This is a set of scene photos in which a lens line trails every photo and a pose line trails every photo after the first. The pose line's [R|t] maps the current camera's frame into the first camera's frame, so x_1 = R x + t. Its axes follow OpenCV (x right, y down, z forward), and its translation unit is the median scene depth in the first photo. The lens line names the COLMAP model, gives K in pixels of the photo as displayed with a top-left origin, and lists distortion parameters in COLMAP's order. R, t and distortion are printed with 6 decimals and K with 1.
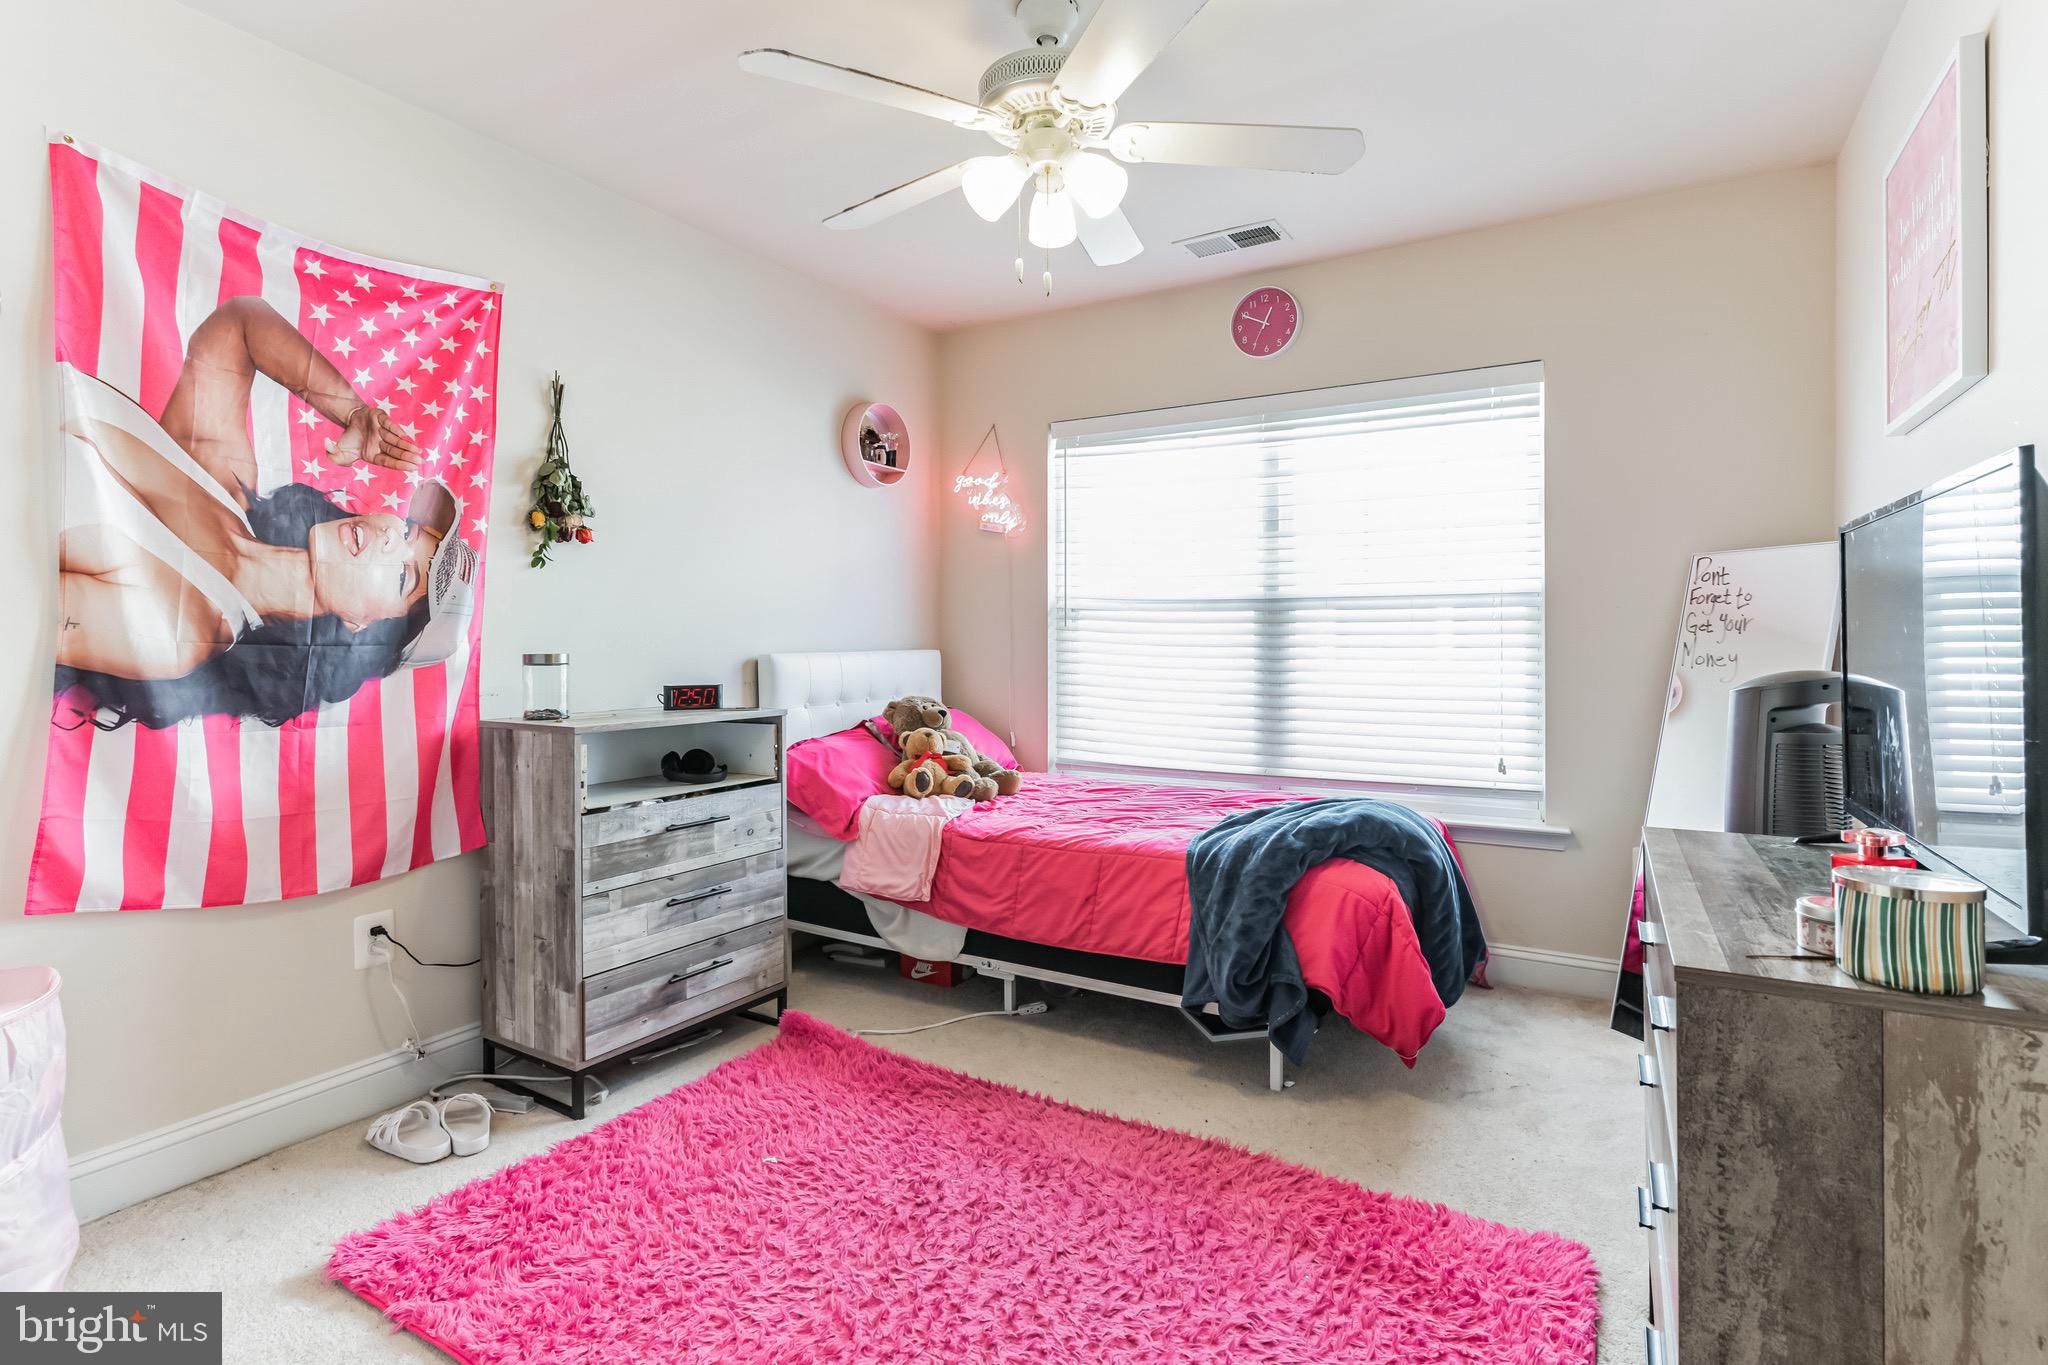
lens RADIAL K [[993.6, 0, 1031.1], [0, 993.6, 635.7], [0, 0, 1]] dist [-0.000736, 0.000016]
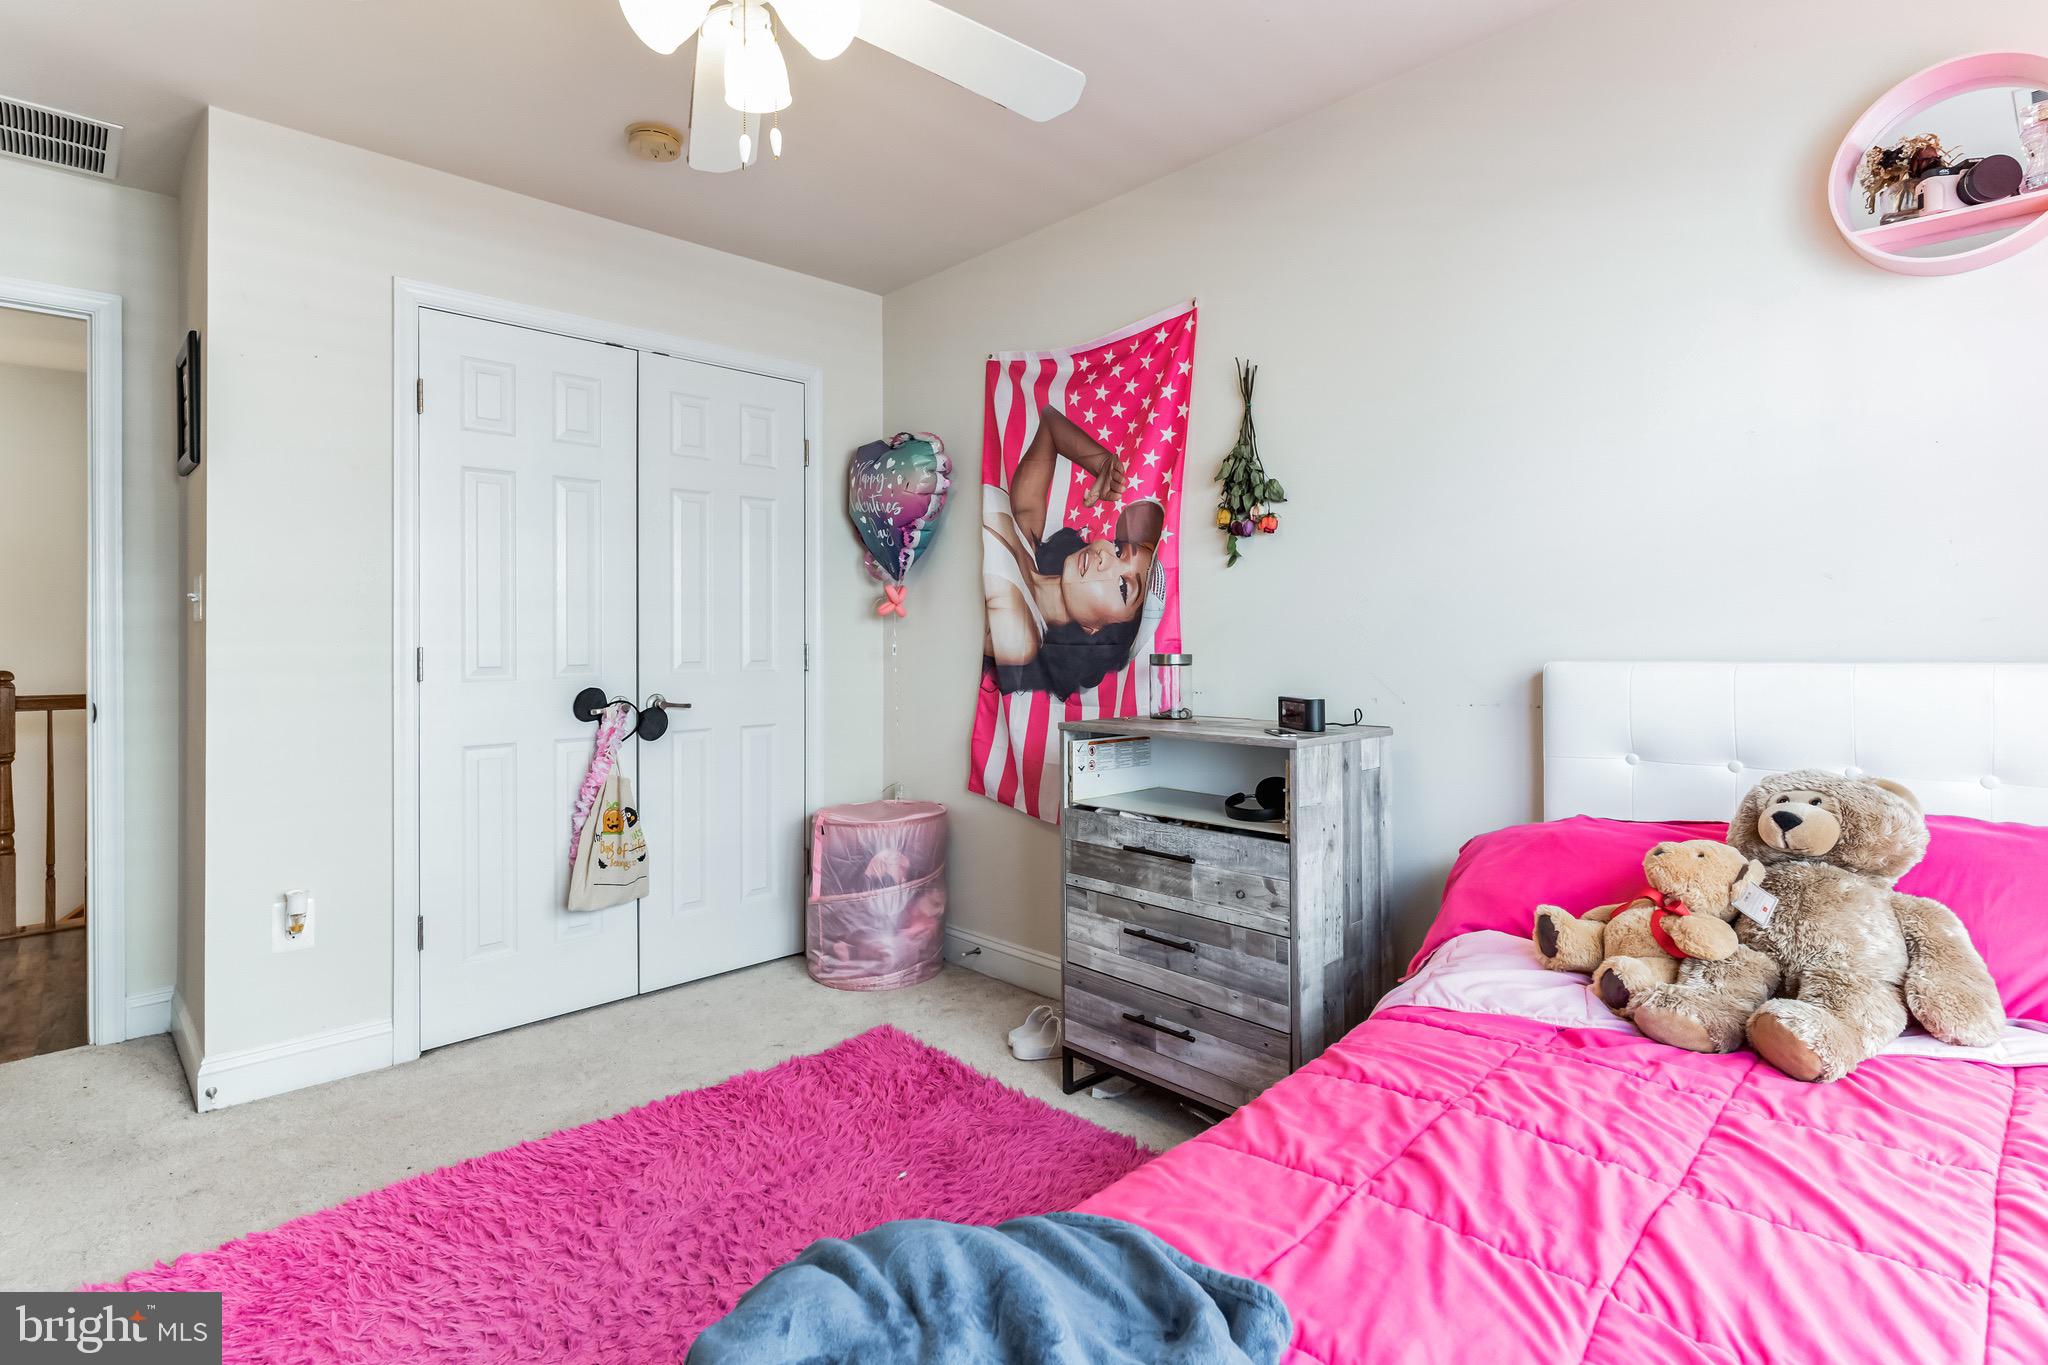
lens RADIAL K [[993.6, 0, 1031.1], [0, 993.6, 635.7], [0, 0, 1]] dist [-0.000736, 0.000016]
pose [[-0.252449, -0.005066, -0.967597, 0.573283], [0.007254, 0.999948, -0.007128, 0.006297], [0.967583, -0.008819, -0.252399, 1.217811]]
